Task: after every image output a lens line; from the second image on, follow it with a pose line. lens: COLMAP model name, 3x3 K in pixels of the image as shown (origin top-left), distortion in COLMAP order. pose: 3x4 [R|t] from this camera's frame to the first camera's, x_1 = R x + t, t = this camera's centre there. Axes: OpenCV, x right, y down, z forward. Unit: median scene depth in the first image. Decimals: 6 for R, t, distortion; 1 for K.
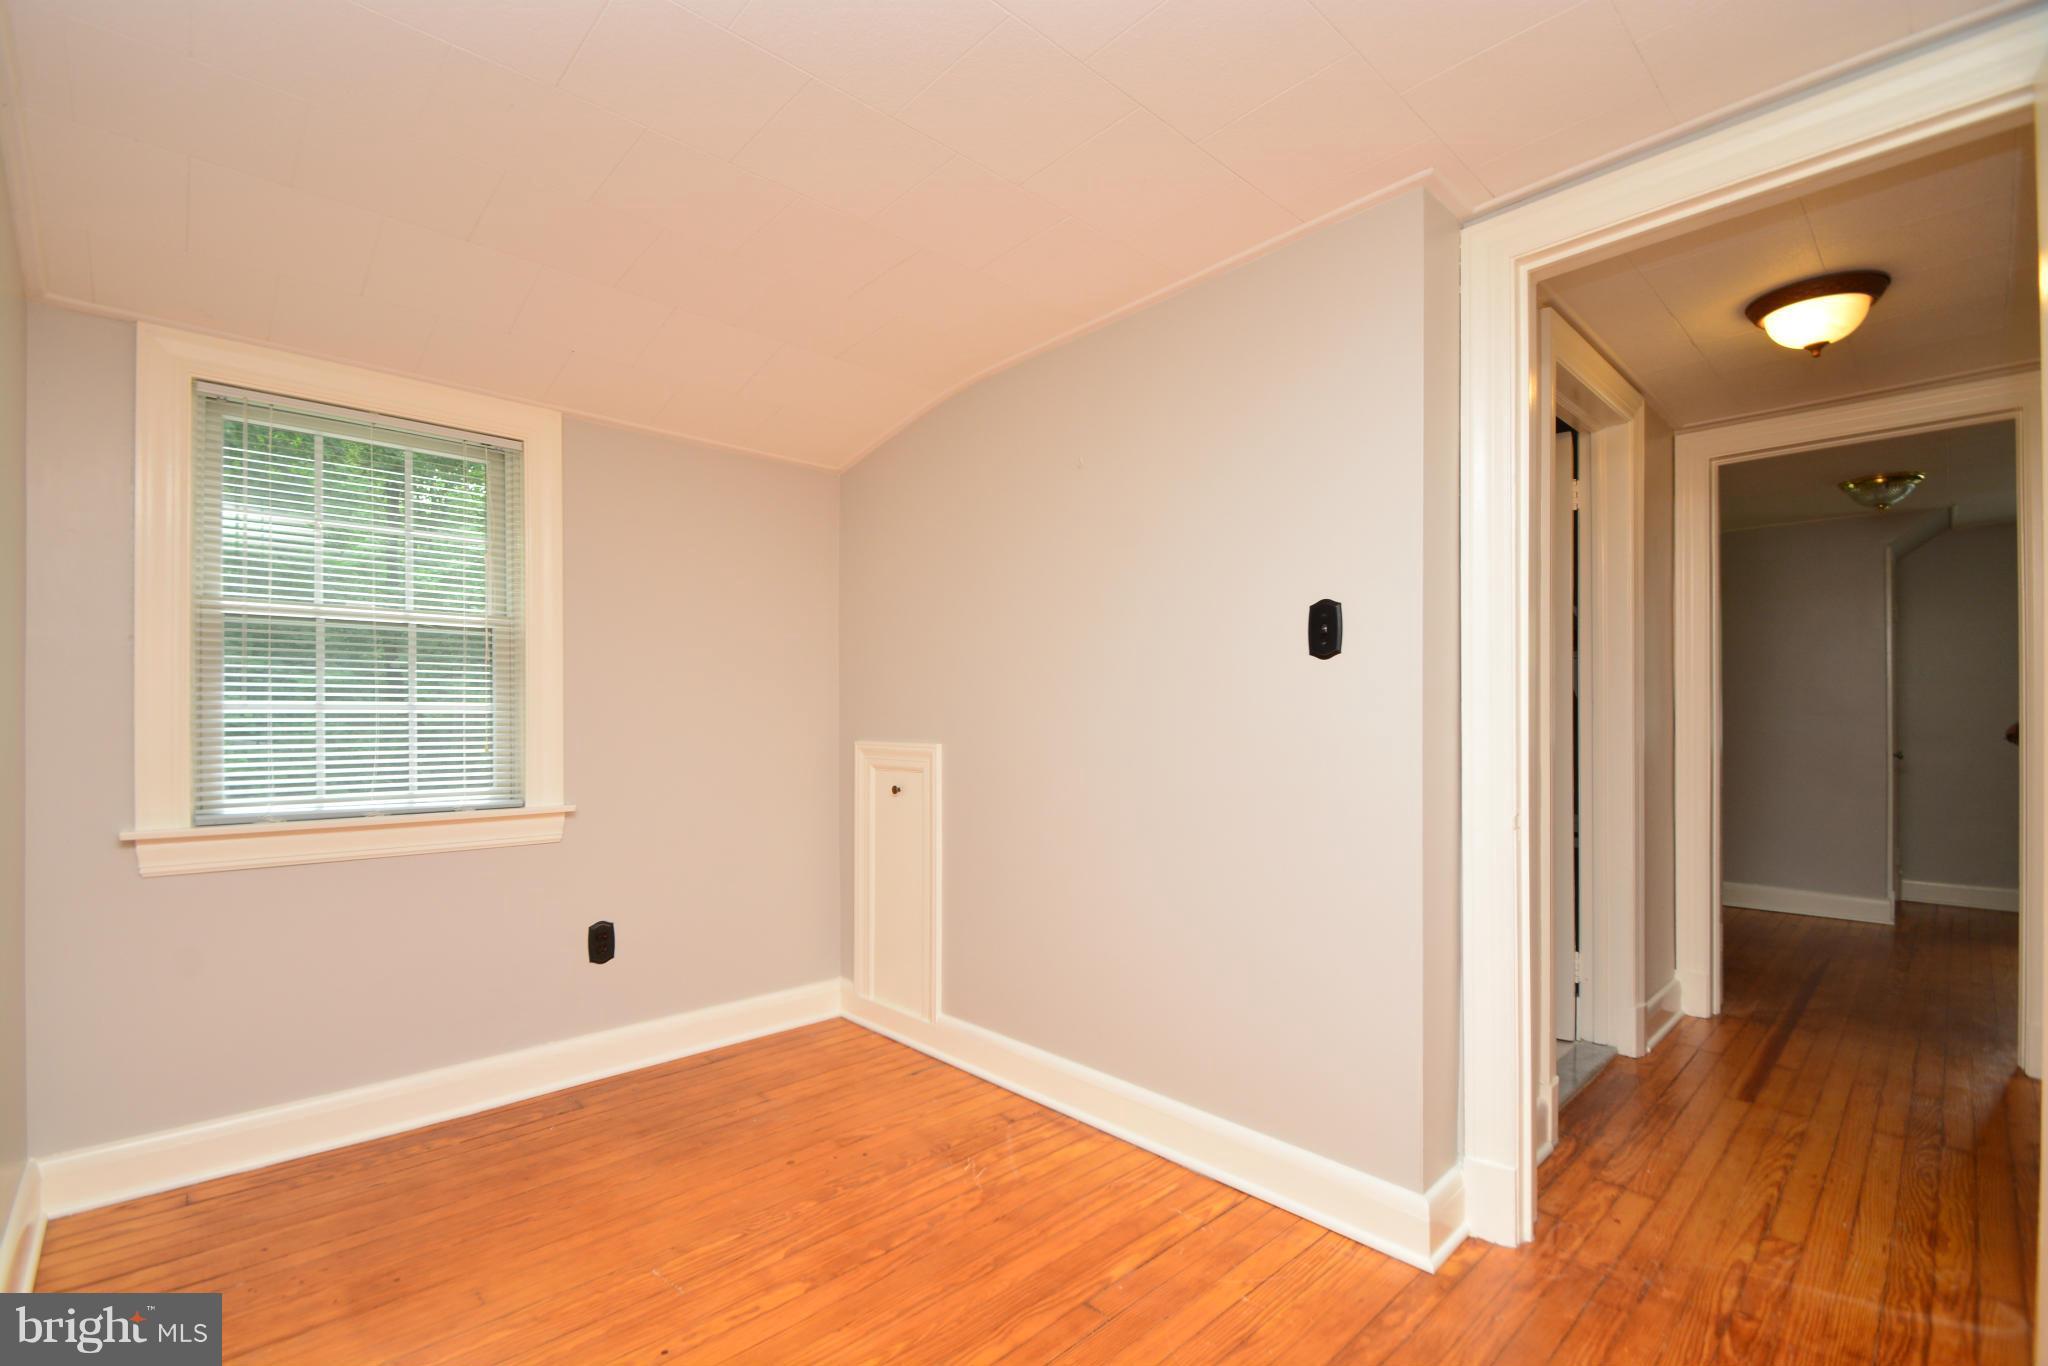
lens RADIAL K [[895.6, 0, 992.7], [0, 895.6, 717.4], [0, 0, 1]] dist [0.011459, -0.015653]
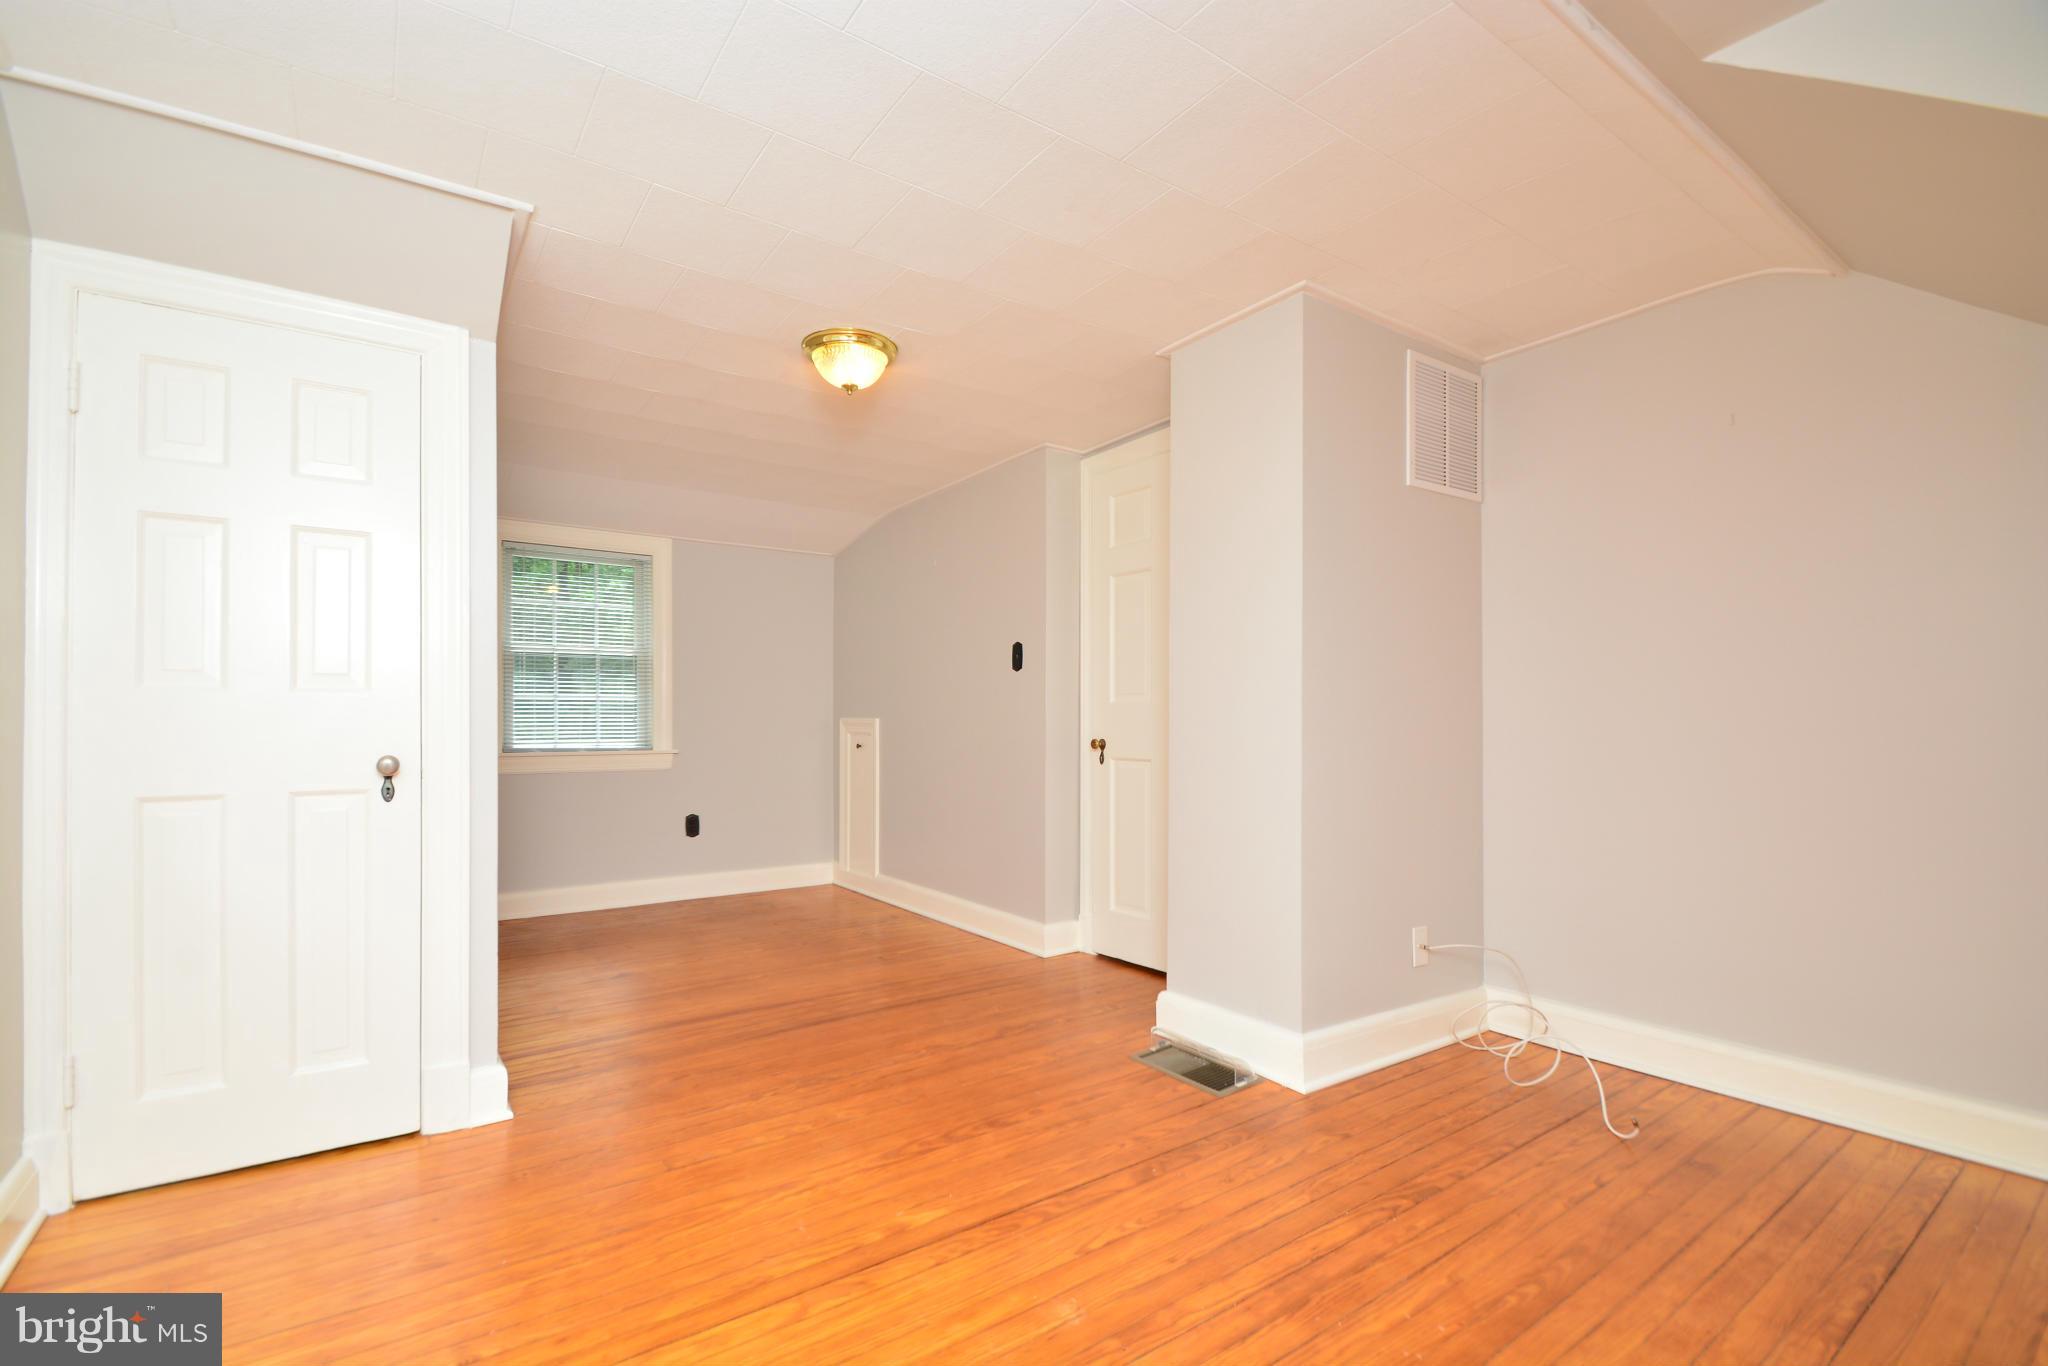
lens RADIAL K [[885.4, 0, 973.7], [0, 885.4, 710.2], [0, 0, 1]] dist [0.035641, -0.000073]
pose [[0.989085, 0.000078, -0.147346, 0.420347], [-0.000604, 0.999994, -0.003523, 0.023087], [0.147345, 0.003574, 0.989079, -0.748950]]
